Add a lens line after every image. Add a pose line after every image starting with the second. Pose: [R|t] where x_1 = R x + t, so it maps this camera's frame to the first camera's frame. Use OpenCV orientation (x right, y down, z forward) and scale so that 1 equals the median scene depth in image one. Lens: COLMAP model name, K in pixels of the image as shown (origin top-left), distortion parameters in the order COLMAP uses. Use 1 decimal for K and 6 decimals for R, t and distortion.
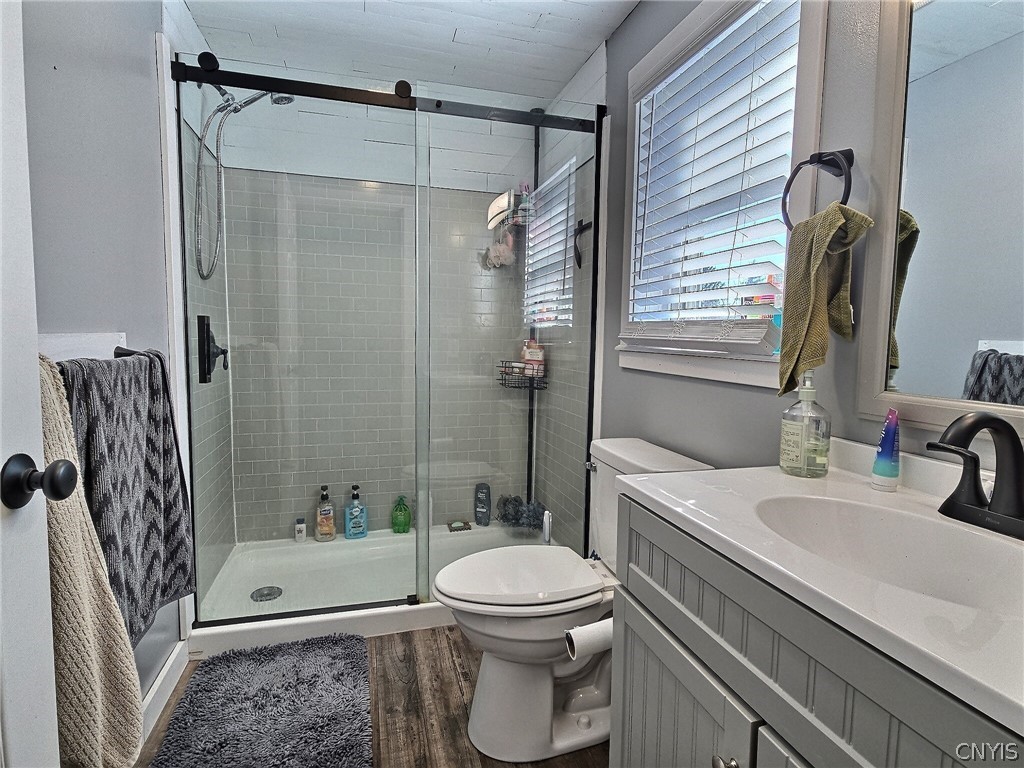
lens RADIAL K [[542.7, 0, 515.5], [0, 542.7, 383.6], [0, 0, 1]] dist [0.008014, -0.003953]
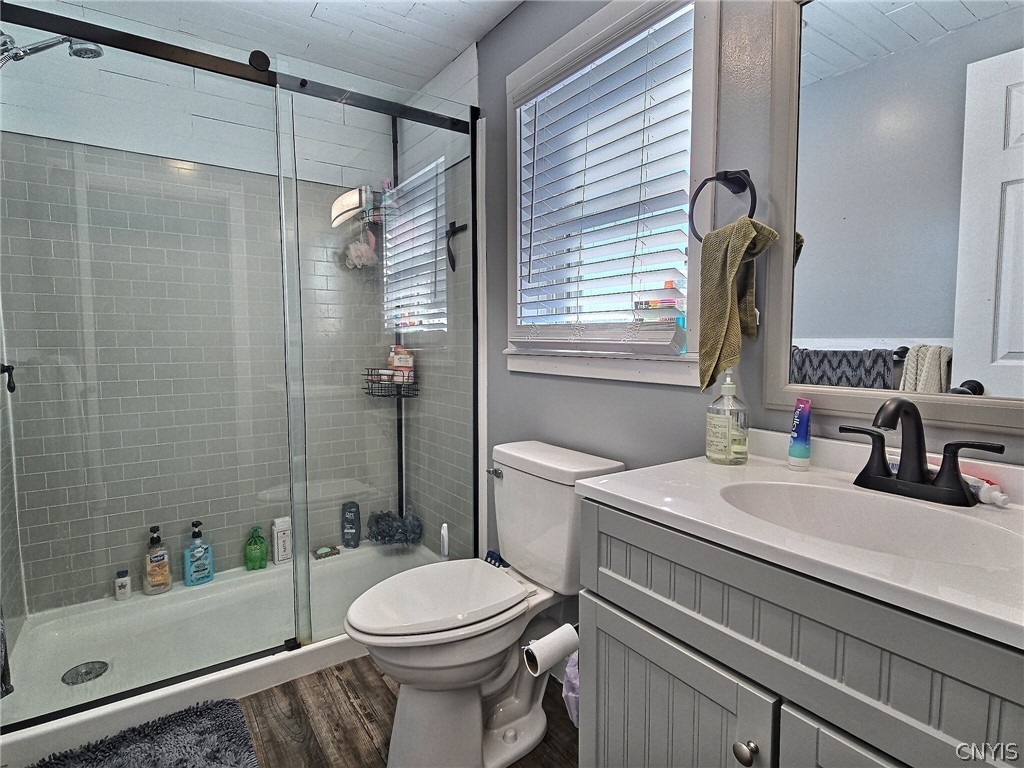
lens RADIAL K [[542.7, 0, 515.5], [0, 542.7, 383.6], [0, 0, 1]] dist [0.008014, -0.003953]
pose [[0.947050, -0.042614, 0.318245, -0.119109], [0.045073, 0.998984, -0.000362, -0.006039], [-0.317906, 0.014687, 0.948008, 0.051454]]
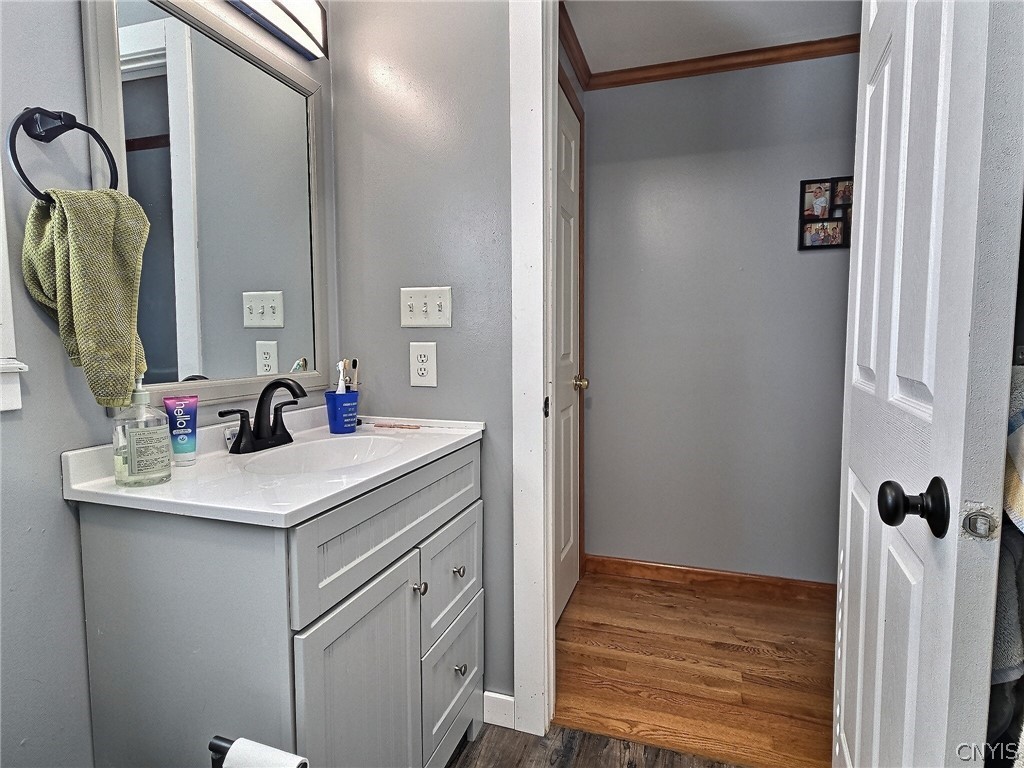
lens RADIAL K [[542.7, 0, 515.5], [0, 542.7, 383.6], [0, 0, 1]] dist [0.008014, -0.003953]
pose [[-0.829825, -0.058277, 0.554973, -0.275338], [0.038407, 0.986209, 0.160989, -0.068956], [-0.556701, 0.154907, -0.816142, 0.755703]]
